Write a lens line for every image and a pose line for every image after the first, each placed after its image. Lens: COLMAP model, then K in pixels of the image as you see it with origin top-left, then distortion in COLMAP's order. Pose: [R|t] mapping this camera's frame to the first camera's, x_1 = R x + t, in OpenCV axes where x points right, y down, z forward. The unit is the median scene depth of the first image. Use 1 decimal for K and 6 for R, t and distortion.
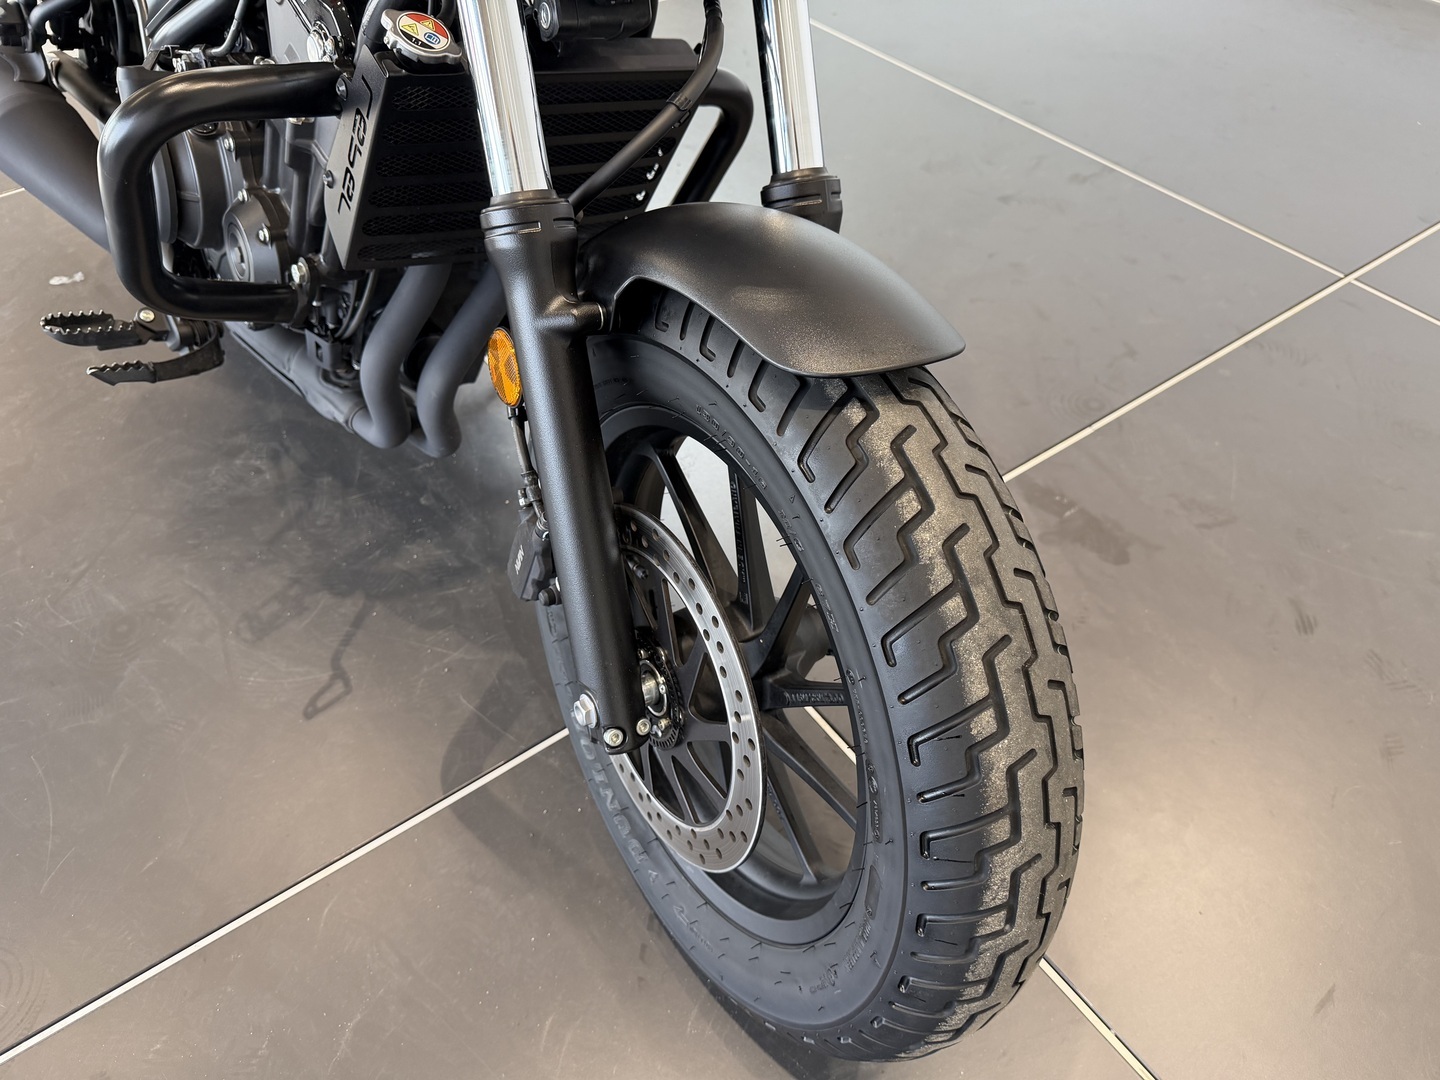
lens RADIAL K [[1049.3, 0, 715.9], [0, 1049.3, 543.6], [0, 0, 1]] dist [0.036052, -0.035810]
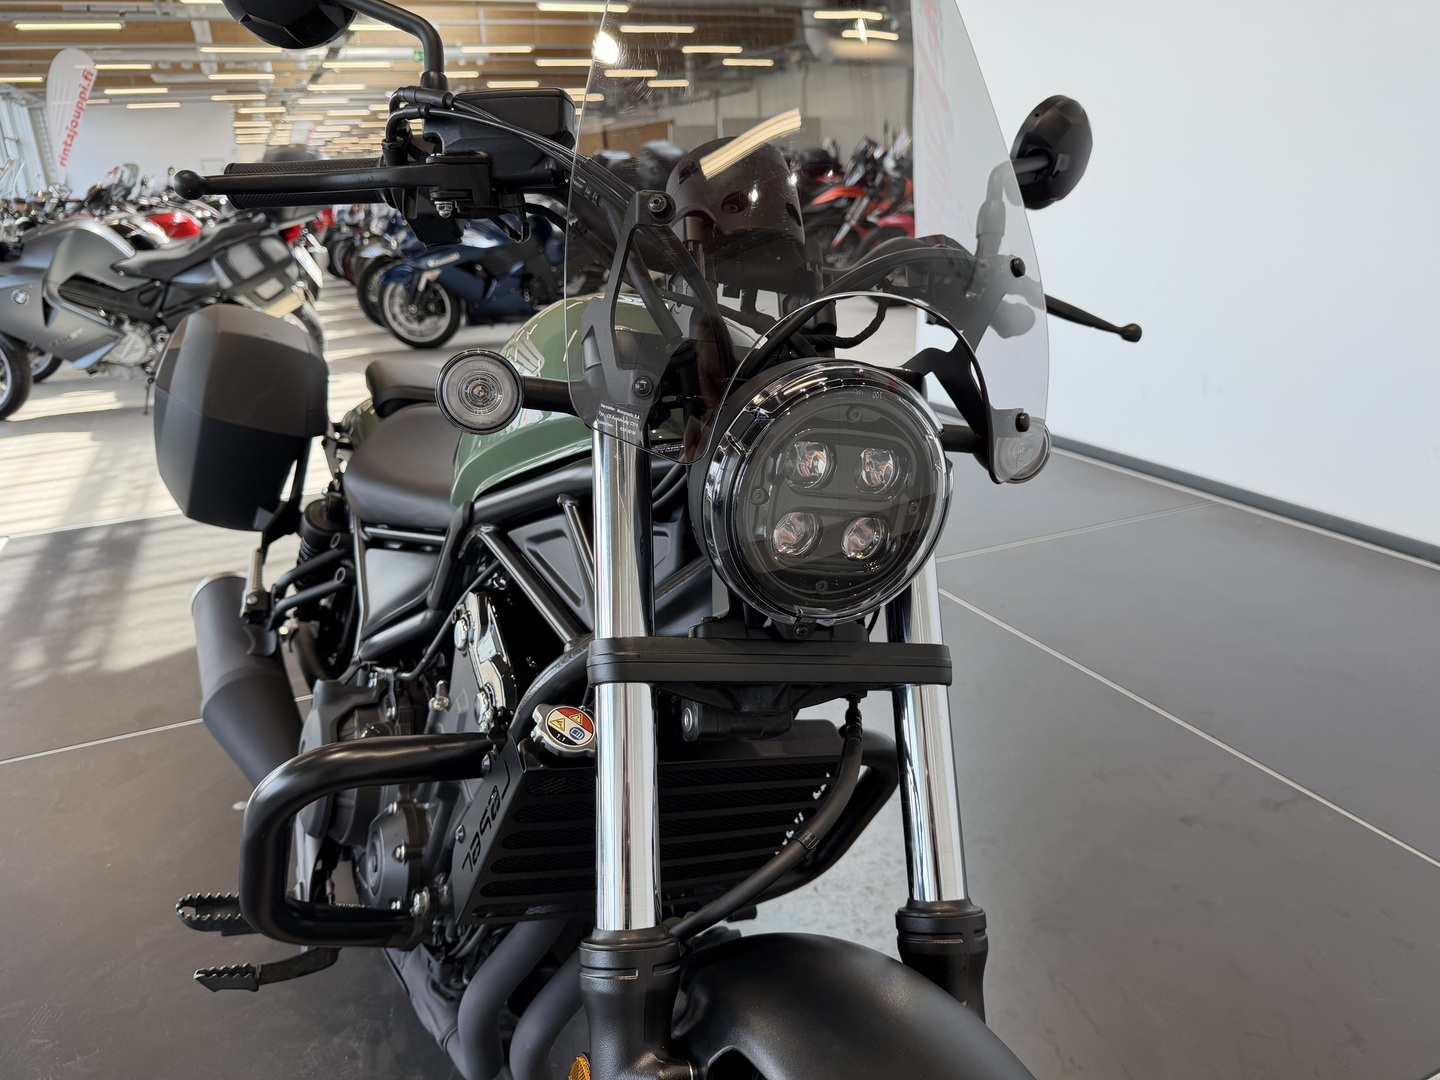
lens RADIAL K [[1035.4, 0, 721.6], [0, 1035.4, 531.5], [0, 0, 1]] dist [0.058426, -0.041995]
pose [[0.983905, 0.055185, -0.169957, 0.023821], [-0.125692, 0.889781, -0.438738, -0.172279], [0.127013, 0.453039, 0.882397, 0.028013]]
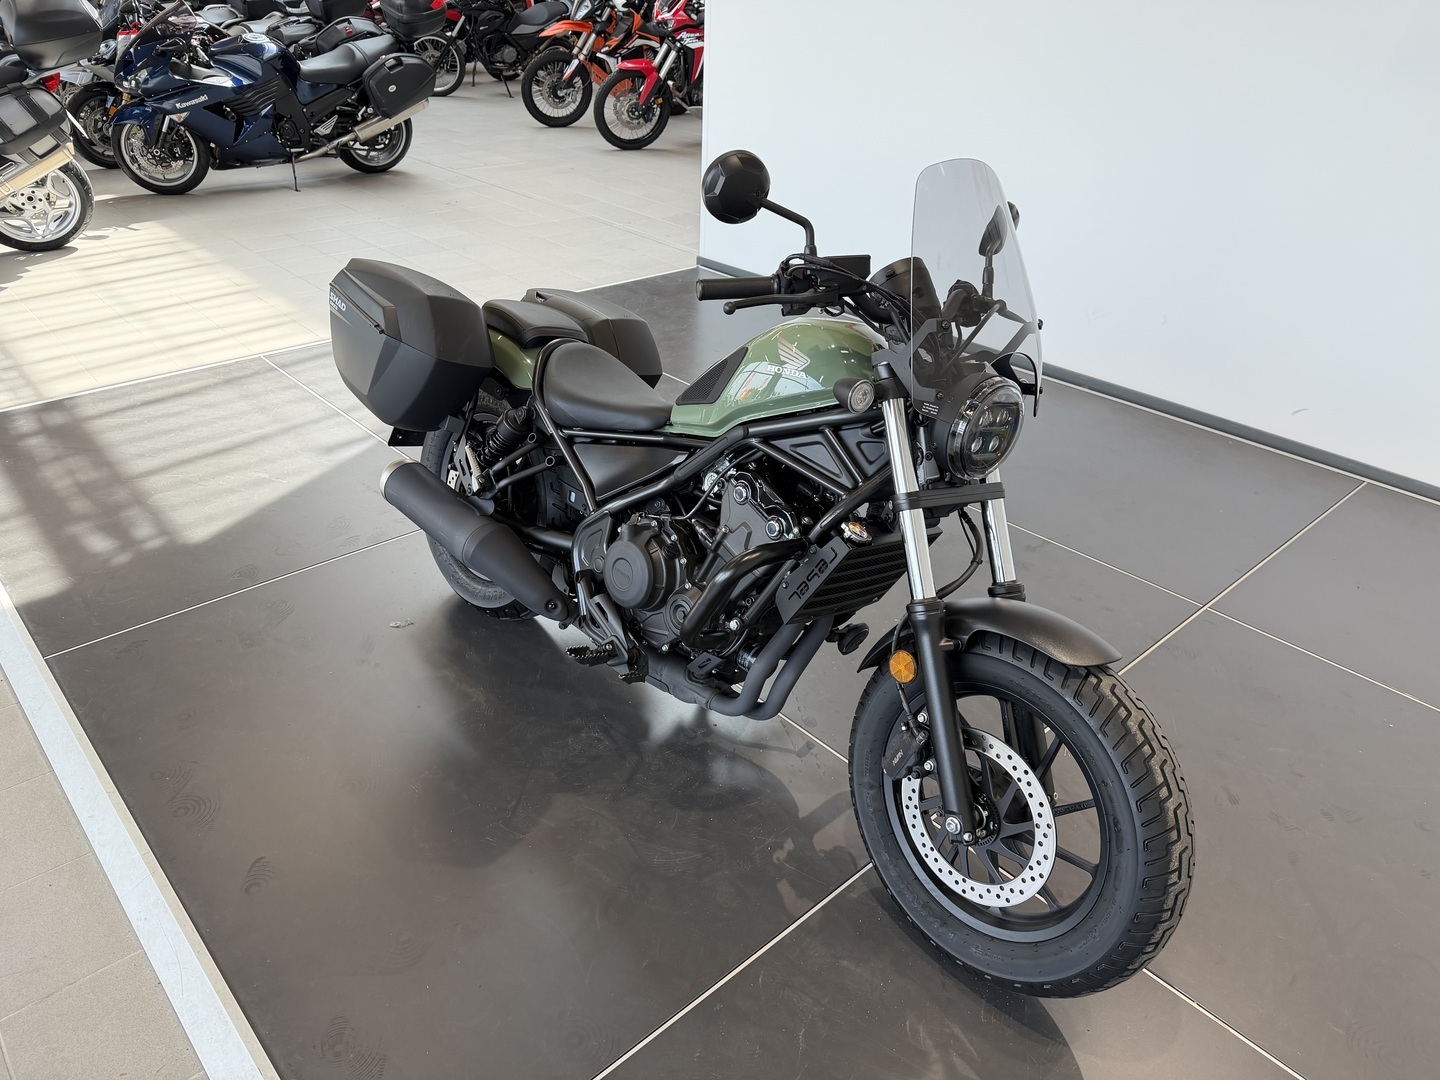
lens RADIAL K [[1035.4, 0, 721.6], [0, 1035.4, 531.5], [0, 0, 1]] dist [0.058426, -0.041995]
pose [[0.990176, -0.012140, 0.139298, -0.687072], [0.052059, 0.956612, -0.286678, 0.132247], [-0.129773, 0.291113, 0.947846, -0.894565]]
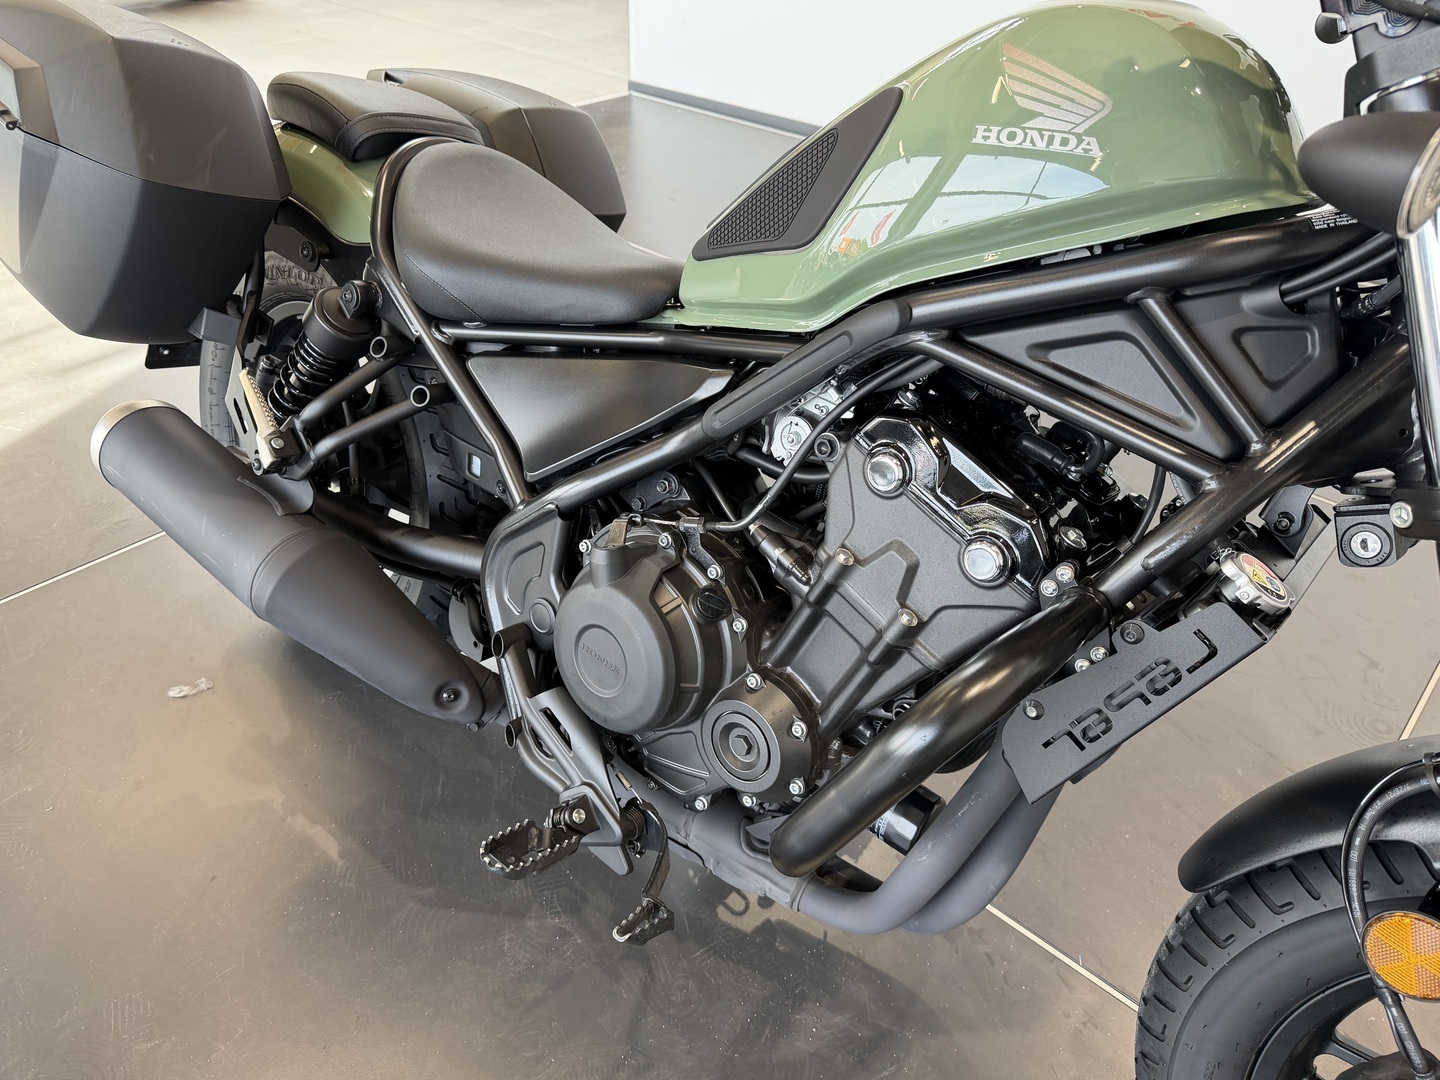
lens RADIAL K [[1060.7, 0, 722.4], [0, 1060.7, 555.5], [0, 0, 1]] dist [0.091470, -0.168856]
pose [[0.976521, -0.086219, 0.197417, -0.667840], [0.118474, 0.980324, -0.157887, -0.312996], [-0.179920, 0.177568, 0.967522, 0.165676]]
